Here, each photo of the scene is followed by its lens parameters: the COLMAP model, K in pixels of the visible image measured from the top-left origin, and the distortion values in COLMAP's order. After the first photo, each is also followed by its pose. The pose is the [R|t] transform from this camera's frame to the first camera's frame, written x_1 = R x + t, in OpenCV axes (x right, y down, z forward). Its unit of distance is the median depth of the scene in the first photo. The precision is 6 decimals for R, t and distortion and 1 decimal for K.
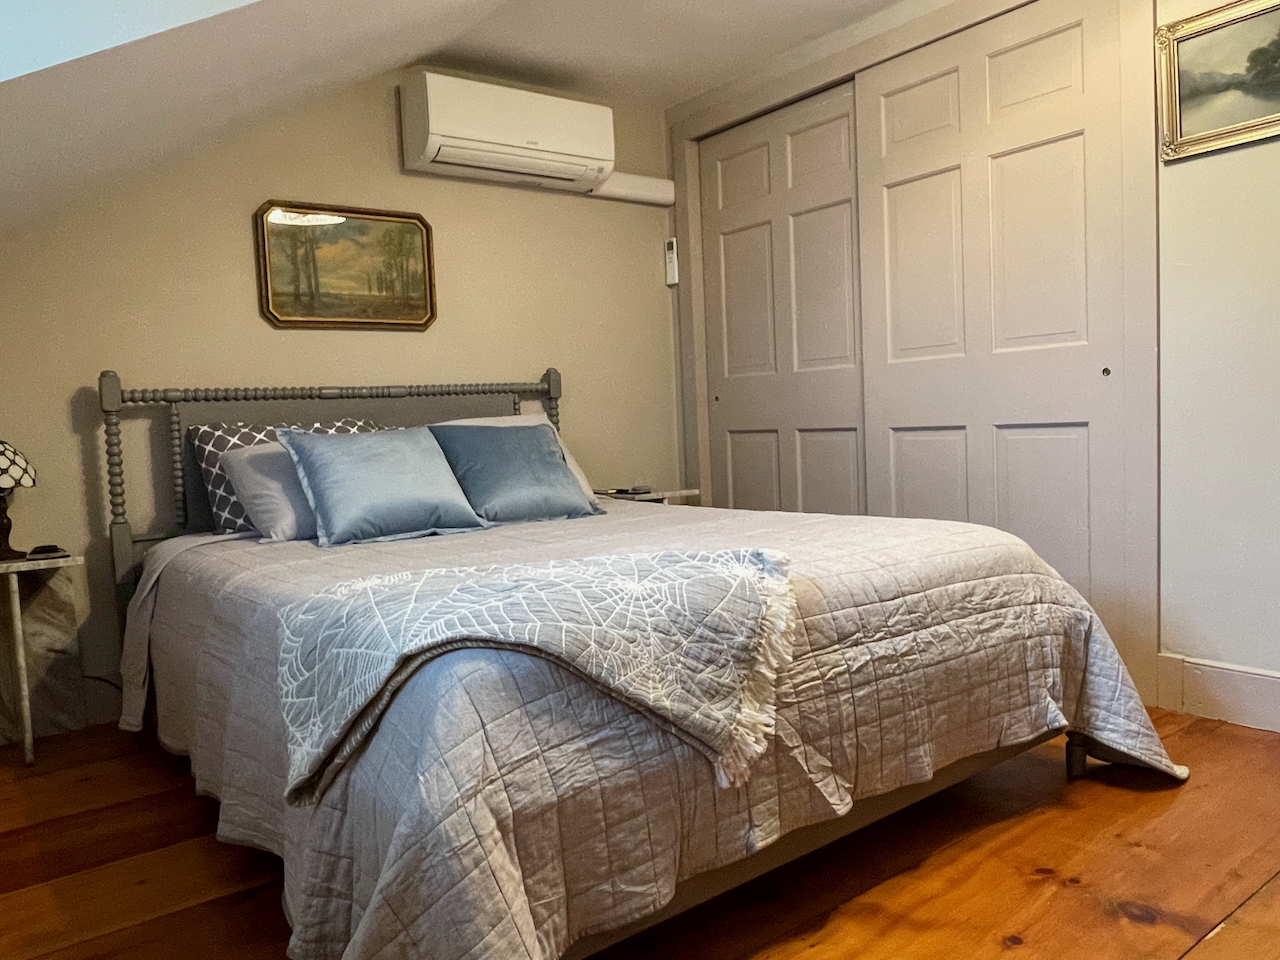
lens RADIAL K [[927.4, 0, 640.0], [0, 927.4, 480.0], [0, 0, 1]] dist [-0.000539, 0.002137]
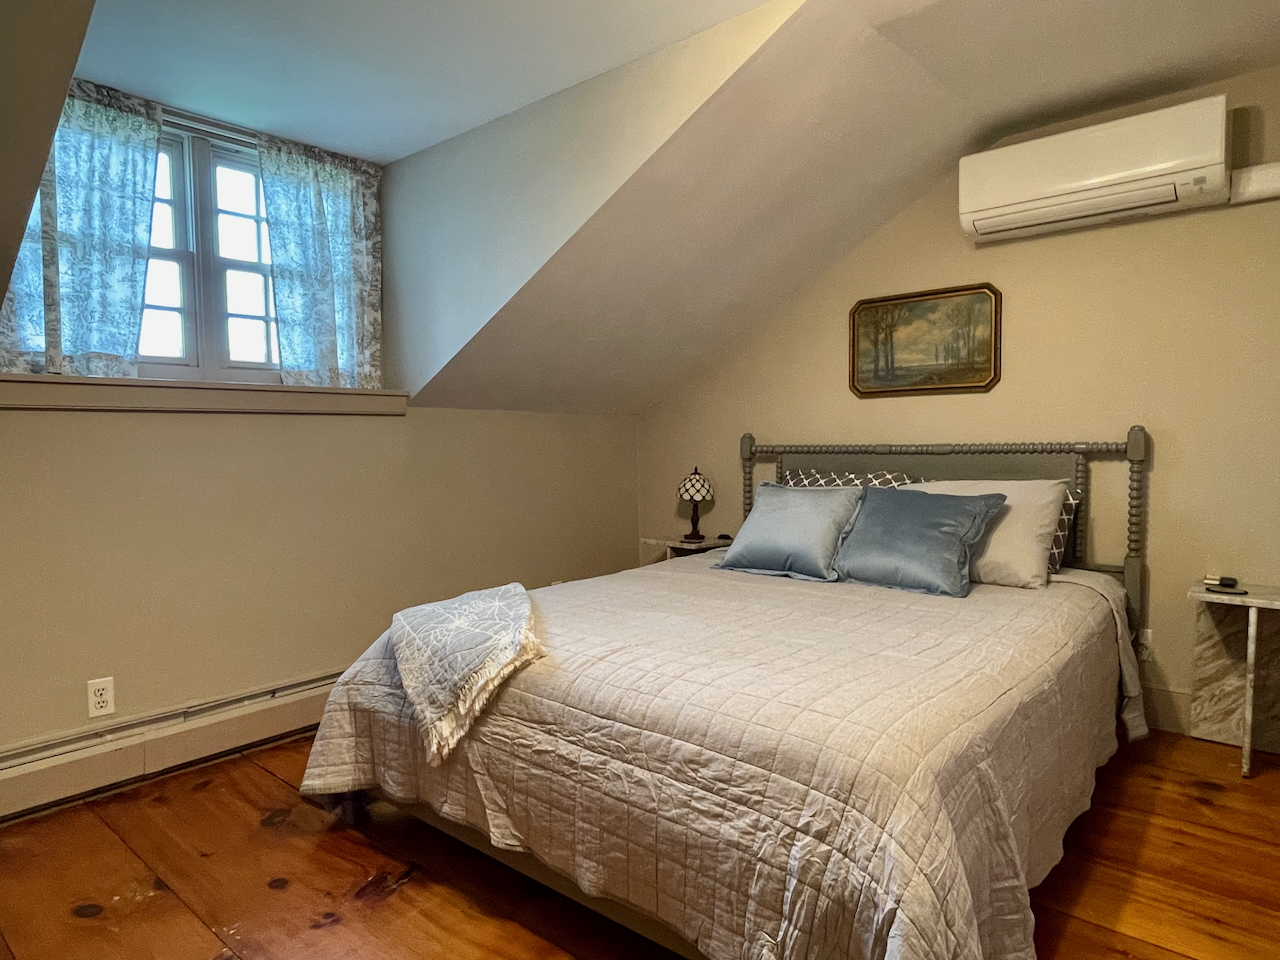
lens RADIAL K [[789.2, 0, 640.0], [0, 789.2, 480.0], [0, 0, 1]] dist [-0.000445, -0.003869]
pose [[0.206424, 0.095209, -0.973819, 1.041983], [-0.061068, 0.994568, 0.084292, -0.203359], [0.976555, 0.042069, 0.211117, 0.767524]]
